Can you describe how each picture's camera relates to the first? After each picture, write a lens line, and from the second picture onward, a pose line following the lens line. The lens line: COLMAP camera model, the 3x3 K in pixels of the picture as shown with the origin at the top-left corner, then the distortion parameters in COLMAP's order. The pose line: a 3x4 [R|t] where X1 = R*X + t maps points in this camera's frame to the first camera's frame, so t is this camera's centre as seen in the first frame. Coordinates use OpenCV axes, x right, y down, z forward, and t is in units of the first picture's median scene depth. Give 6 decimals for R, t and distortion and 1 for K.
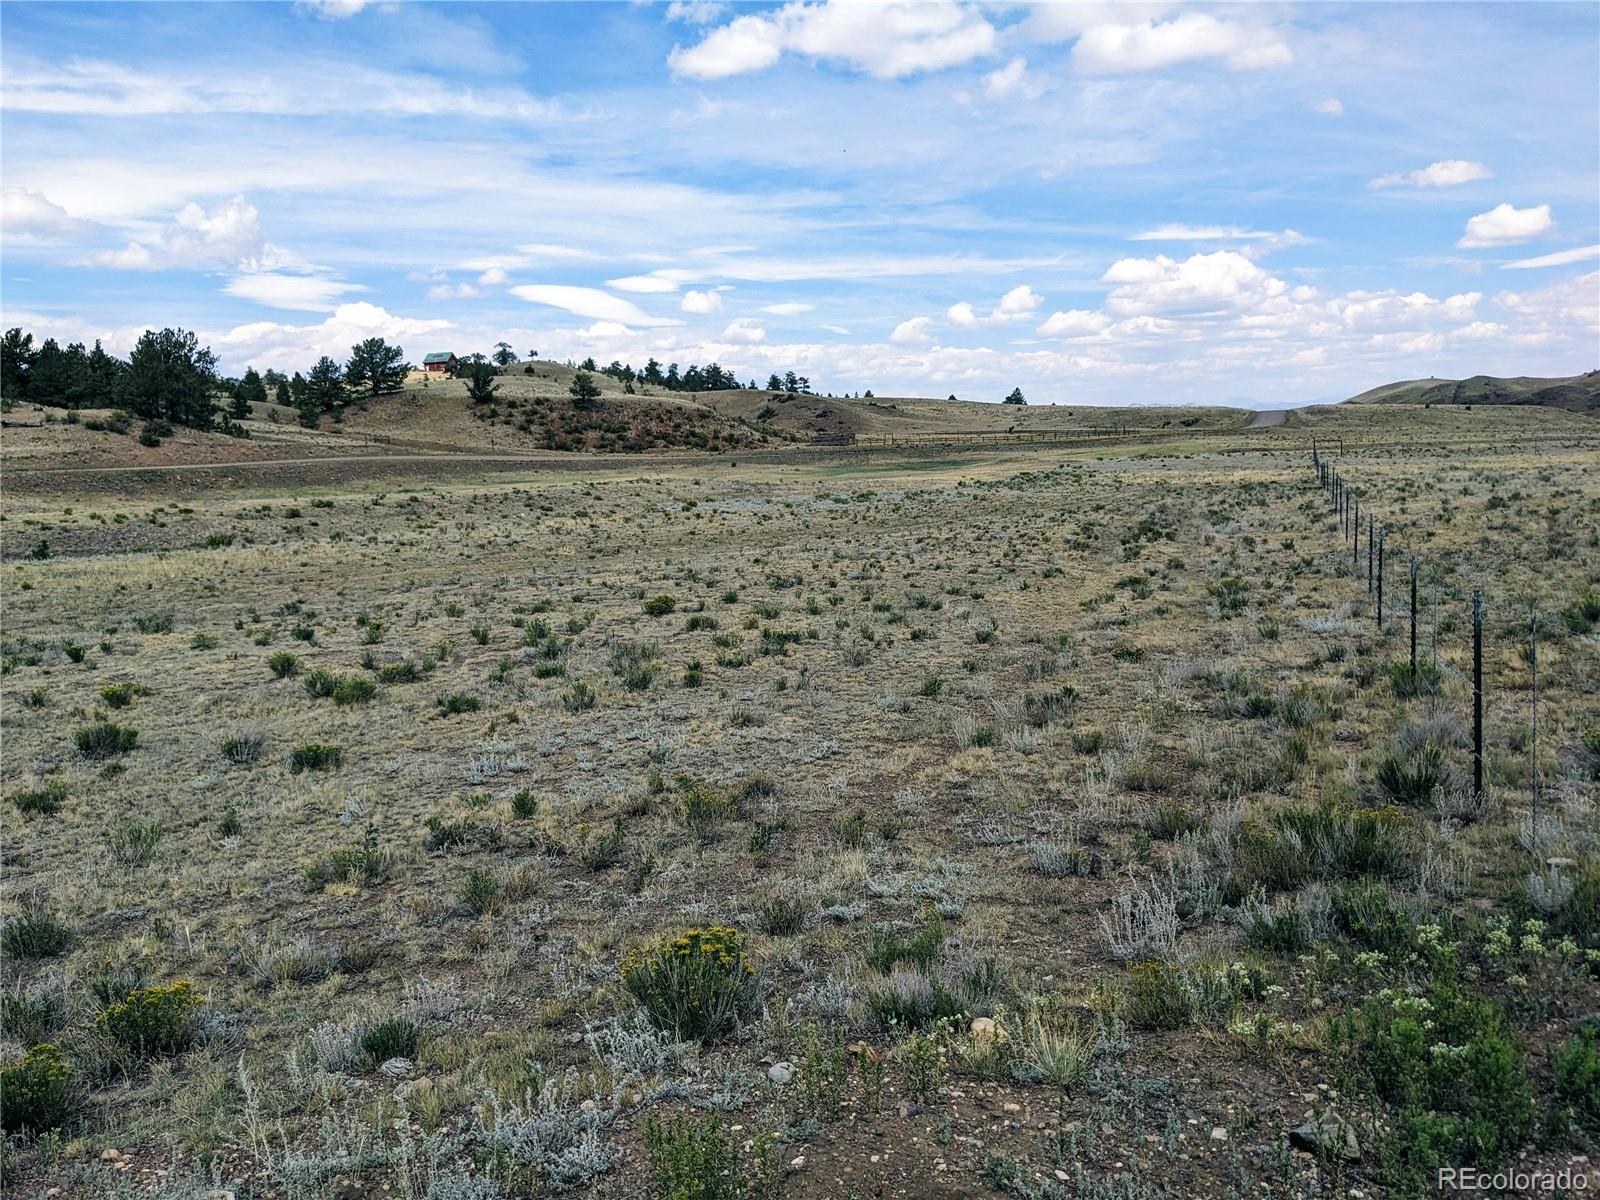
lens RADIAL K [[1319.8, 0, 800.5], [0, 1319.8, 547.9], [0, 0, 1]] dist [0.108313, -0.156628]
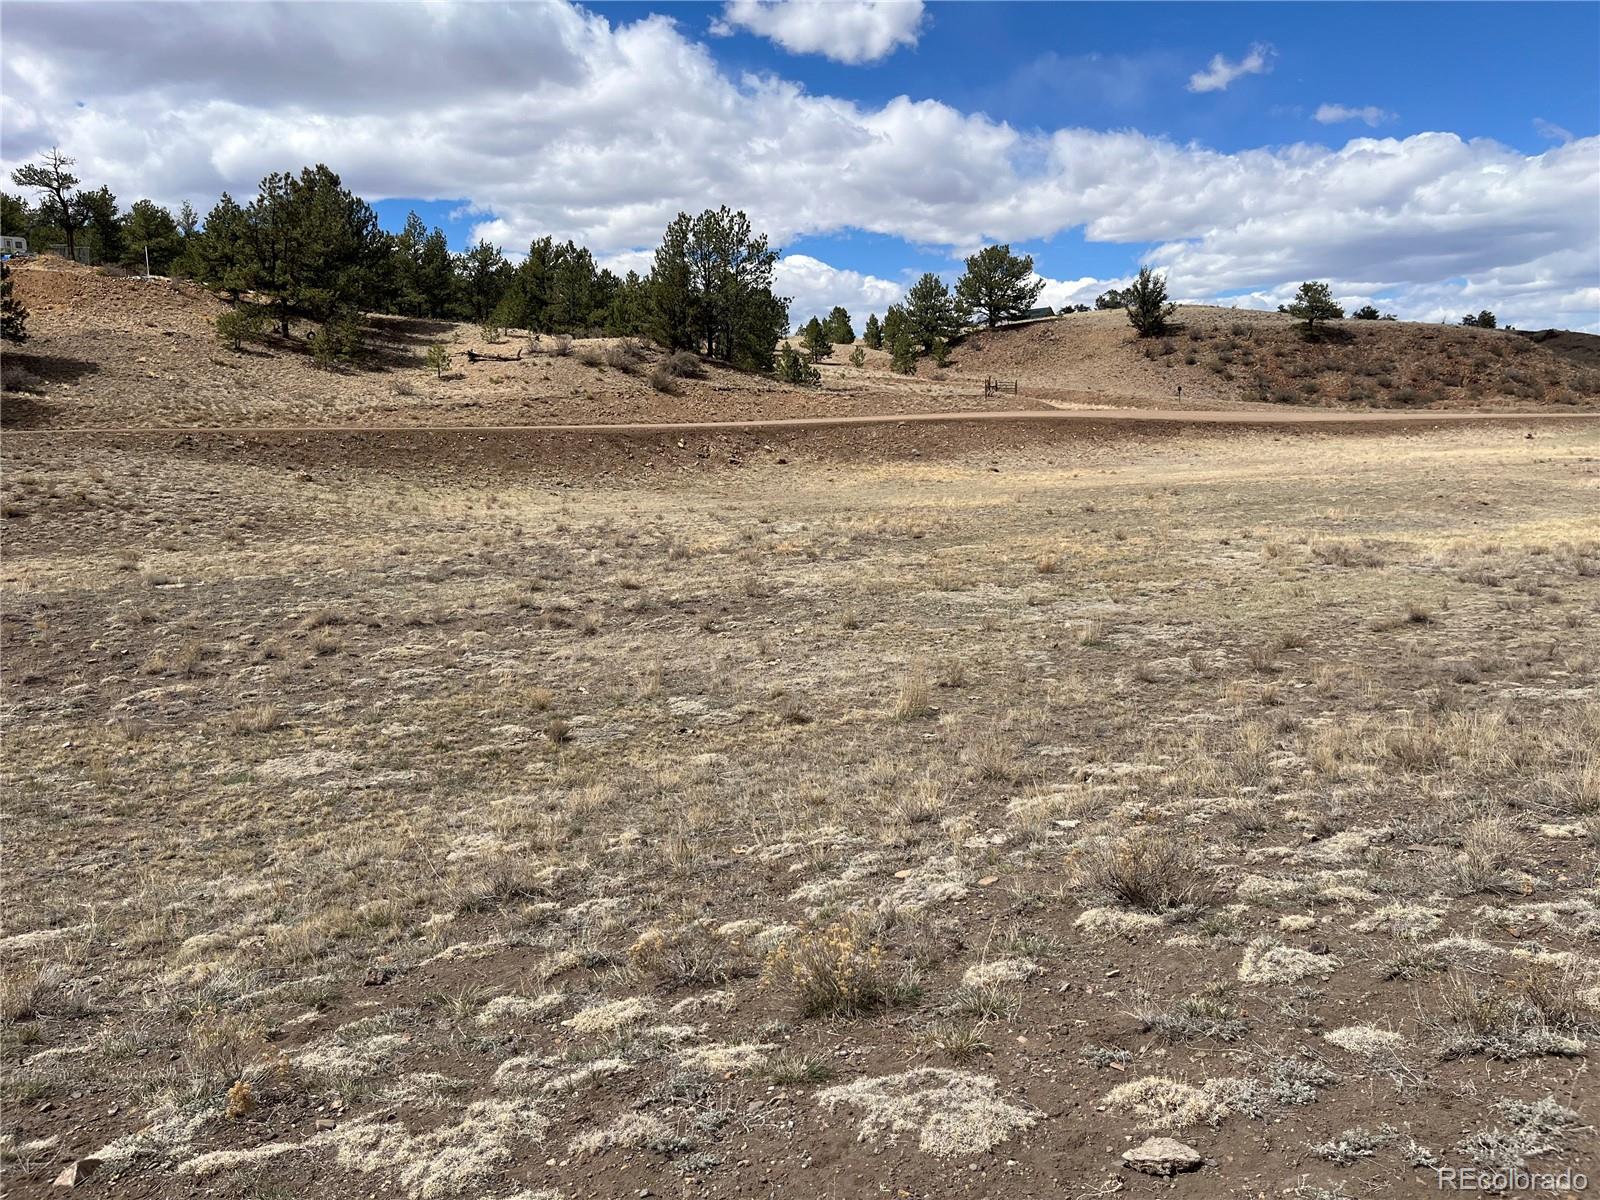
lens RADIAL K [[1212.9, 0, 819.1], [0, 1212.9, 589.6], [0, 0, 1]] dist [0.051865, -0.069977]
pose [[0.911208, 0.066092, -0.406610, -0.137664], [-0.038224, 0.996353, 0.076291, -0.022988], [0.410169, -0.053974, 0.910411, 0.384845]]
